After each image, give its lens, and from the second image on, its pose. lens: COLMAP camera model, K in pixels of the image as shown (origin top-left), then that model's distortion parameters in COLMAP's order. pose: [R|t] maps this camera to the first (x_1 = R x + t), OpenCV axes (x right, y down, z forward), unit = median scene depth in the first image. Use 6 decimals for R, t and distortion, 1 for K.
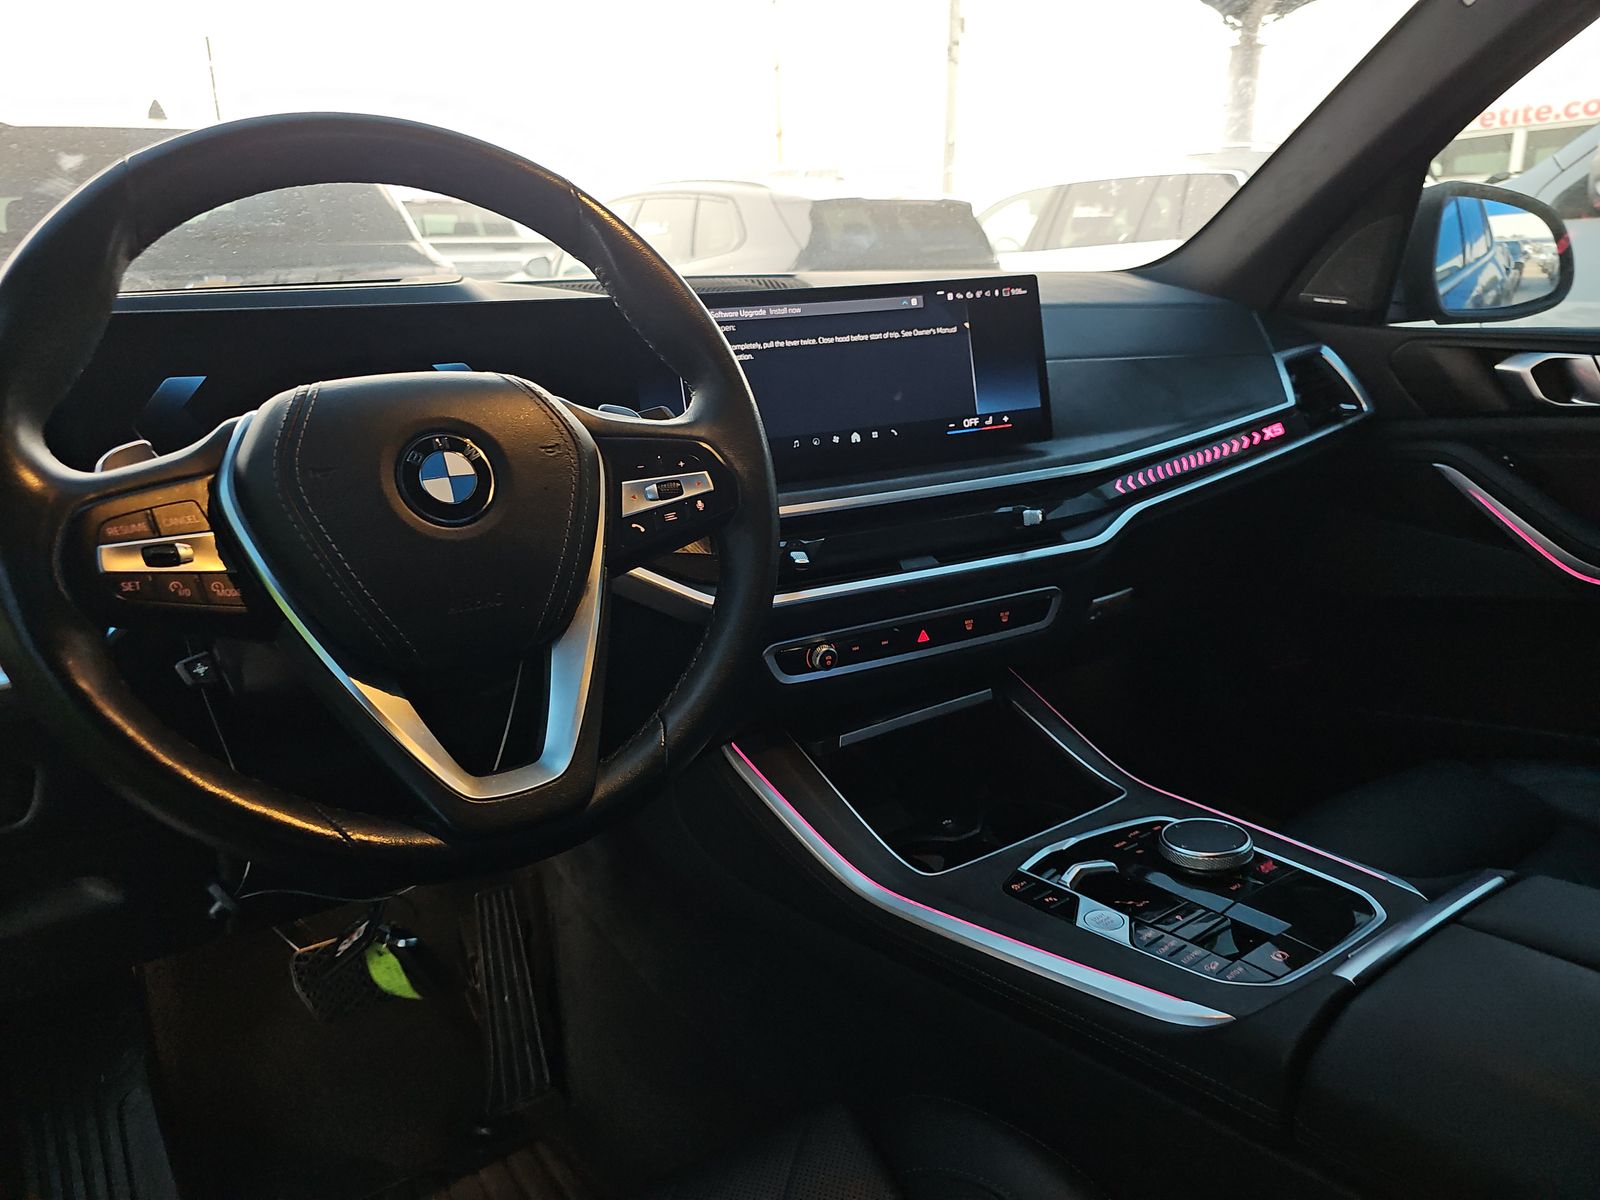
lens RADIAL K [[1067.2, 0, 800.3], [0, 1067.2, 604.3], [0, 0, 1]] dist [0.011219, -0.030267]
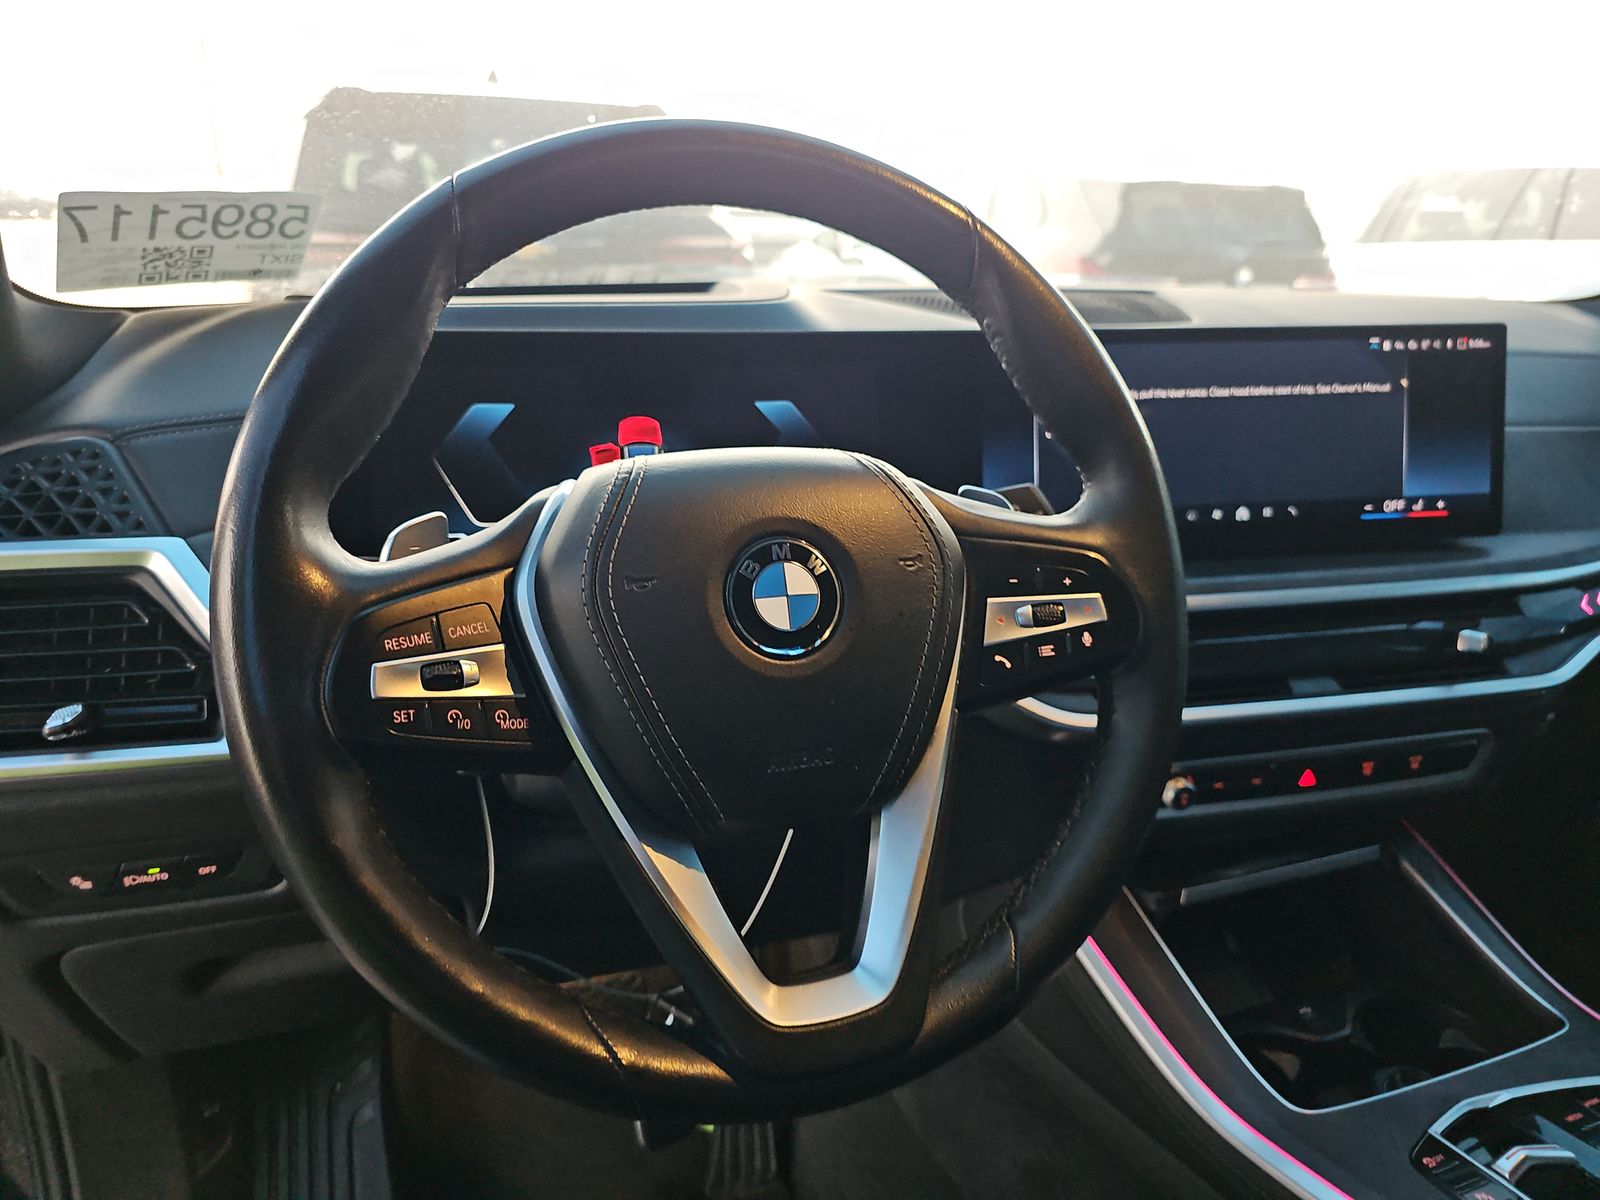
lens RADIAL K [[1103.0, 0, 803.9], [0, 1103.0, 600.6], [0, 0, 1]] dist [0.004321, -0.023540]
pose [[0.967758, 0.114353, -0.224430, -0.110181], [-0.112676, 0.993424, 0.020307, -0.108249], [0.225276, 0.005635, 0.974279, 0.177969]]
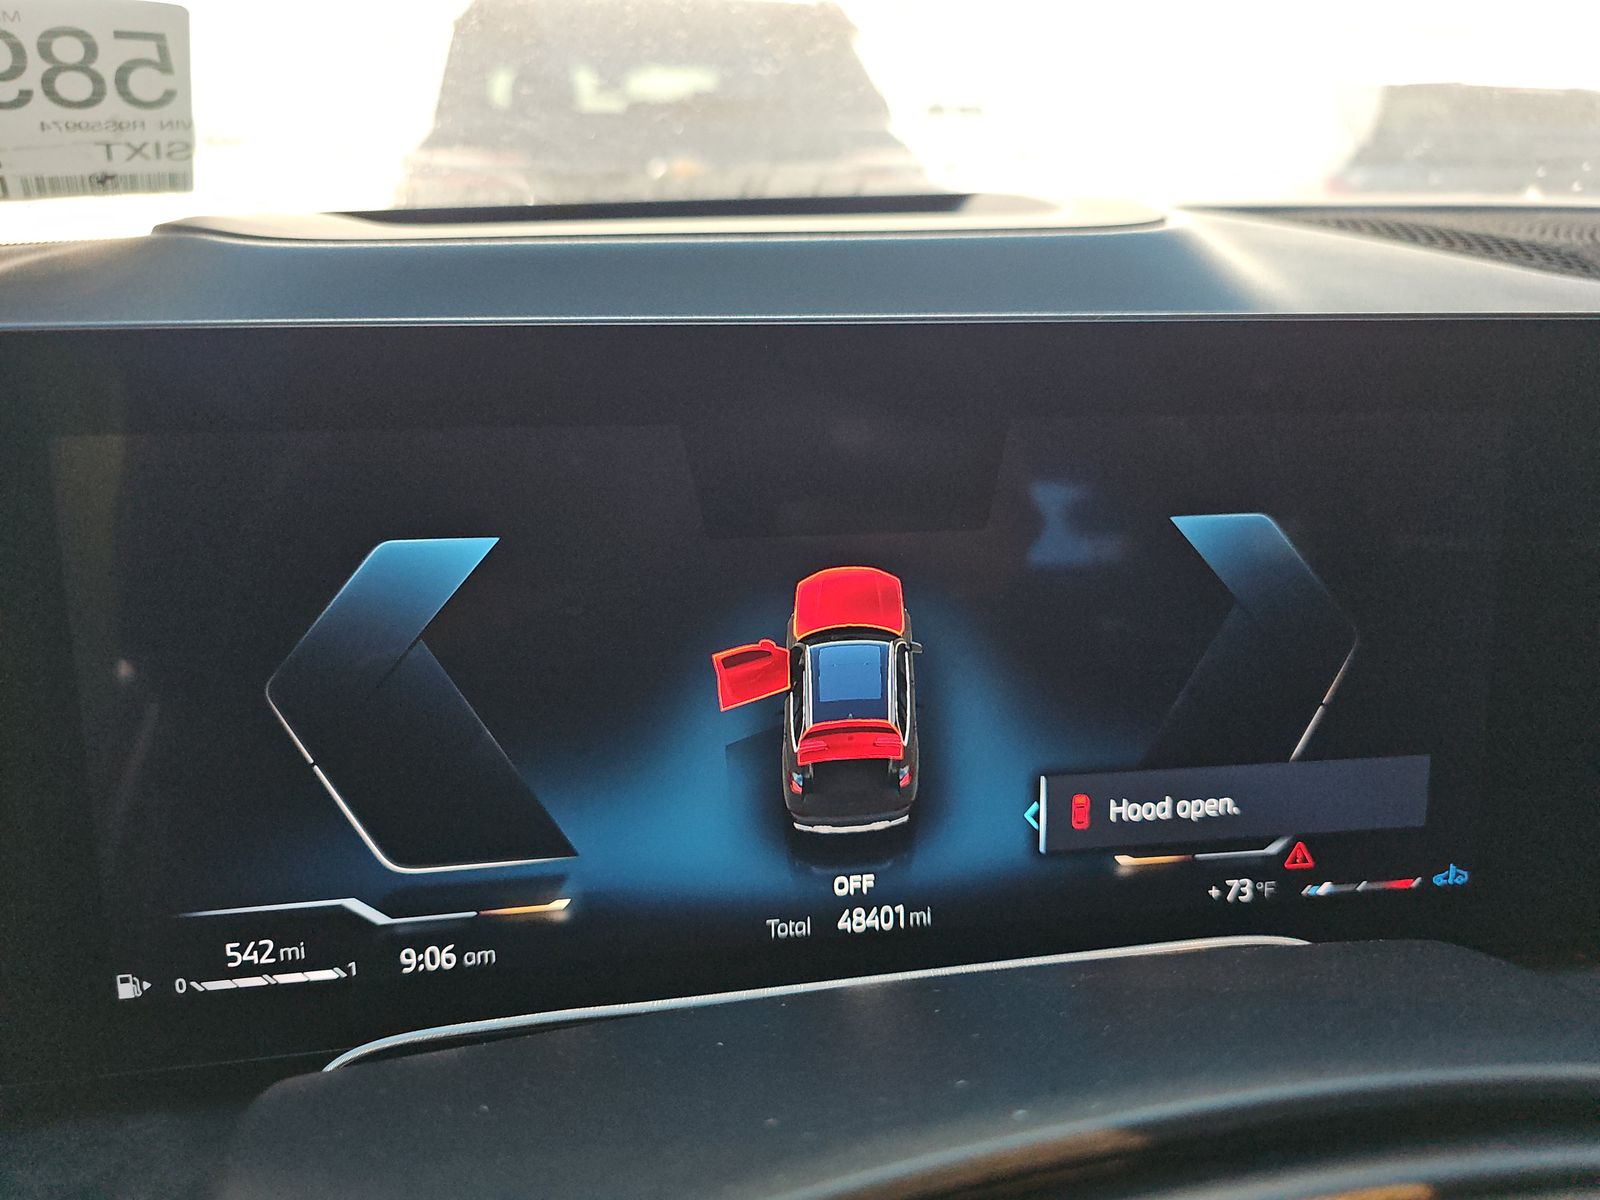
lens RADIAL K [[1067.2, 0, 793.9], [0, 1067.2, 608.2], [0, 0, 1]] dist [0.011219, -0.030267]
pose [[0.918830, 0.173009, -0.354709, -0.361397], [-0.141551, 0.983459, 0.113013, -0.243389], [0.368394, -0.053631, 0.928122, 0.728604]]
